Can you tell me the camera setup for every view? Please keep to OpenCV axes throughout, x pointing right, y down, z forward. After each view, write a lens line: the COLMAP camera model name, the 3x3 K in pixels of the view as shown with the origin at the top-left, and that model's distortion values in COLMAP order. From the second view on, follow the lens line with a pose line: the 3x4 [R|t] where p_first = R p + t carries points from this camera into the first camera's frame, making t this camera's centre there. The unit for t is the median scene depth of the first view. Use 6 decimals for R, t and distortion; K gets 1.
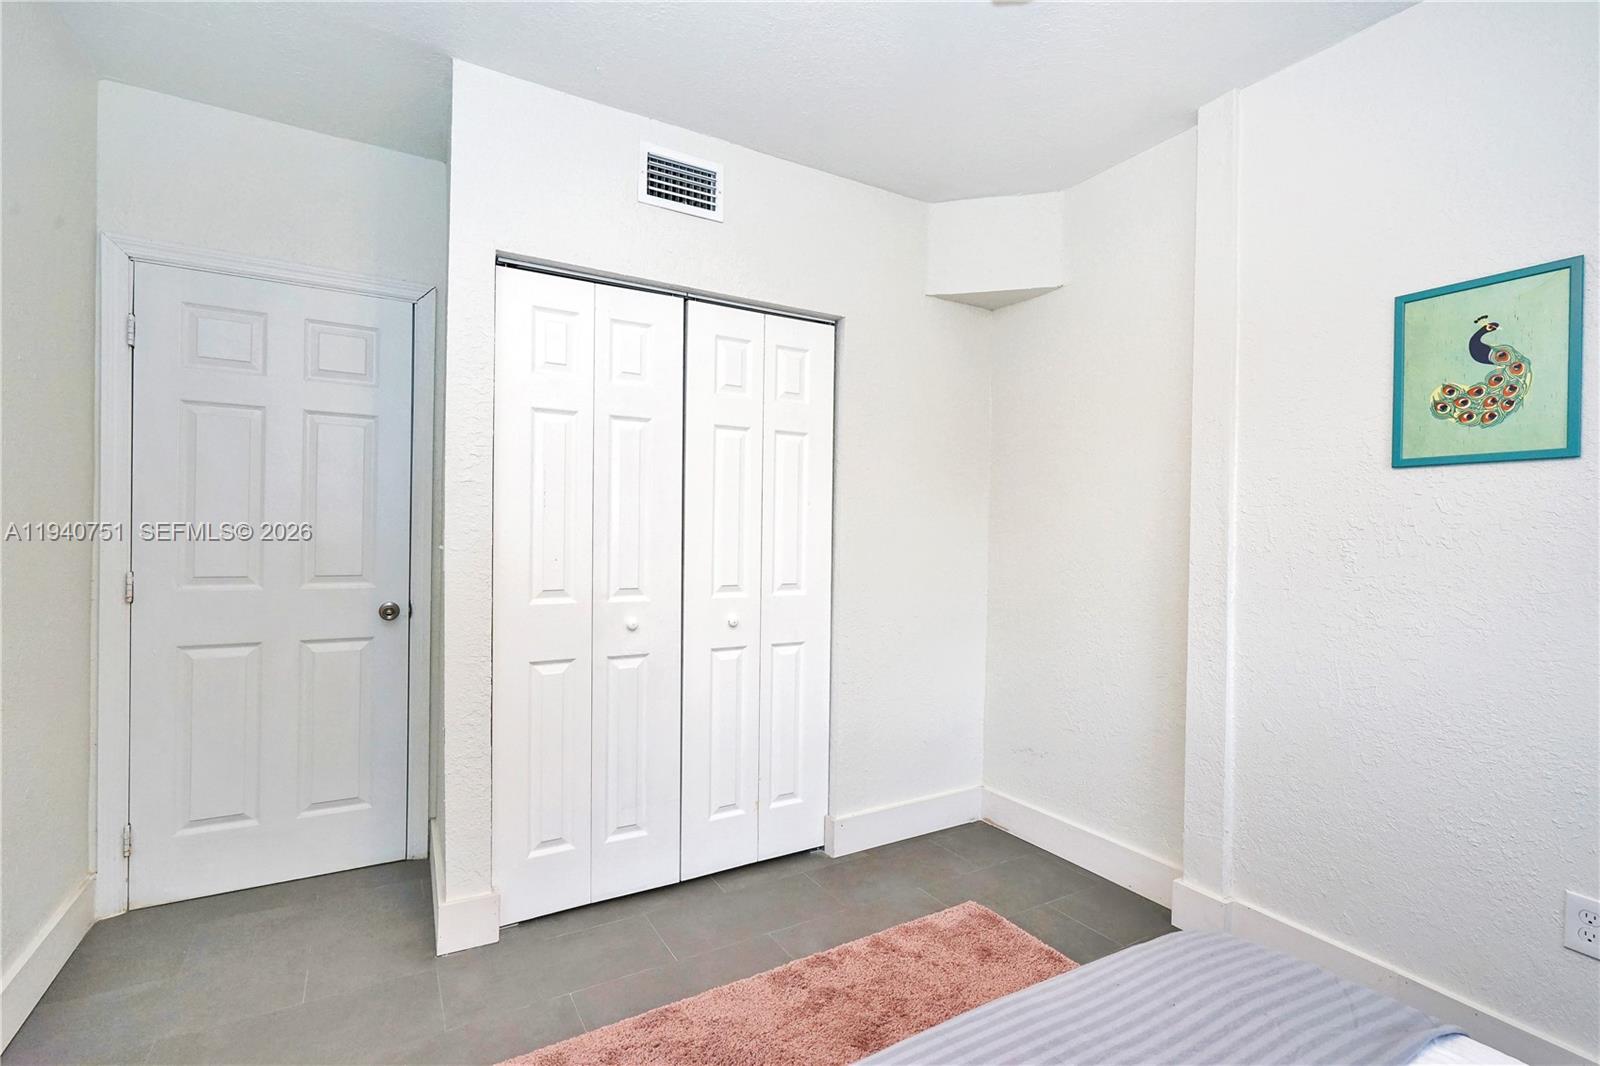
lens RADIAL K [[758.6, 0, 800.0], [0, 758.6, 533.0], [0, 0, 1]] dist [0.000378, 0.000163]
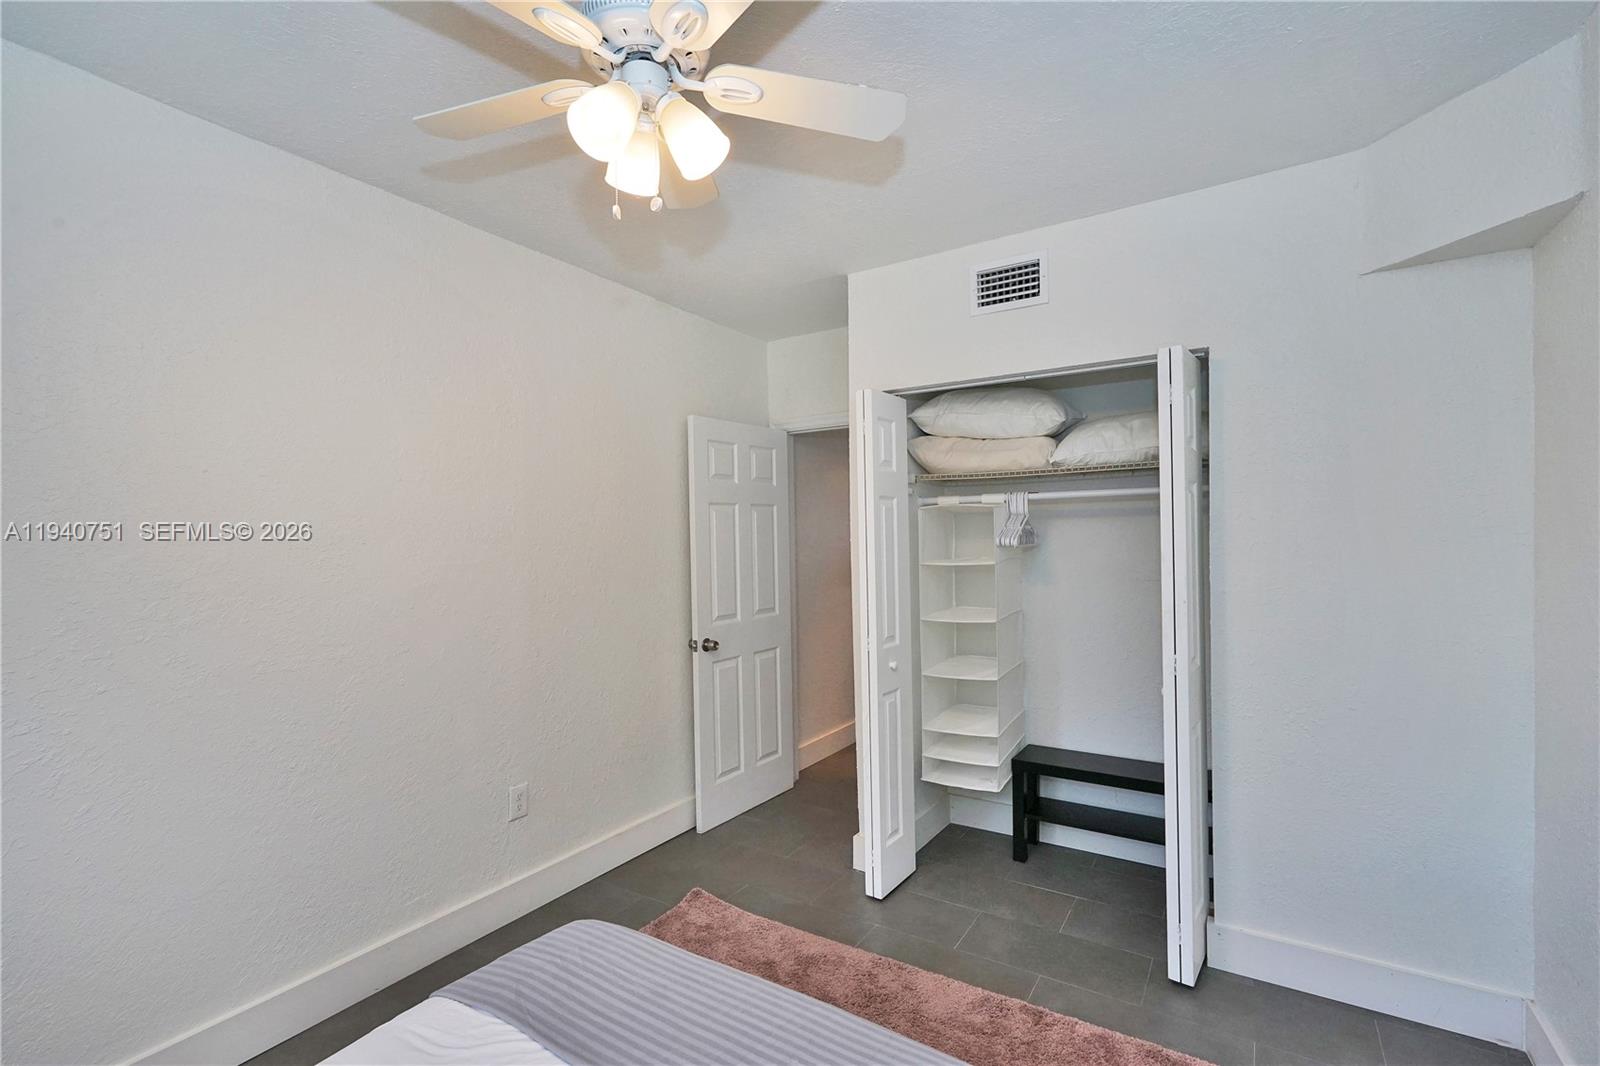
lens RADIAL K [[758.6, 0, 800.0], [0, 758.6, 533.0], [0, 0, 1]] dist [0.000378, 0.000163]
pose [[0.414097, -0.017211, -0.910070, 0.822760], [0.027206, 0.999609, -0.006525, -0.100714], [0.909826, -0.022058, 0.414403, 0.267776]]
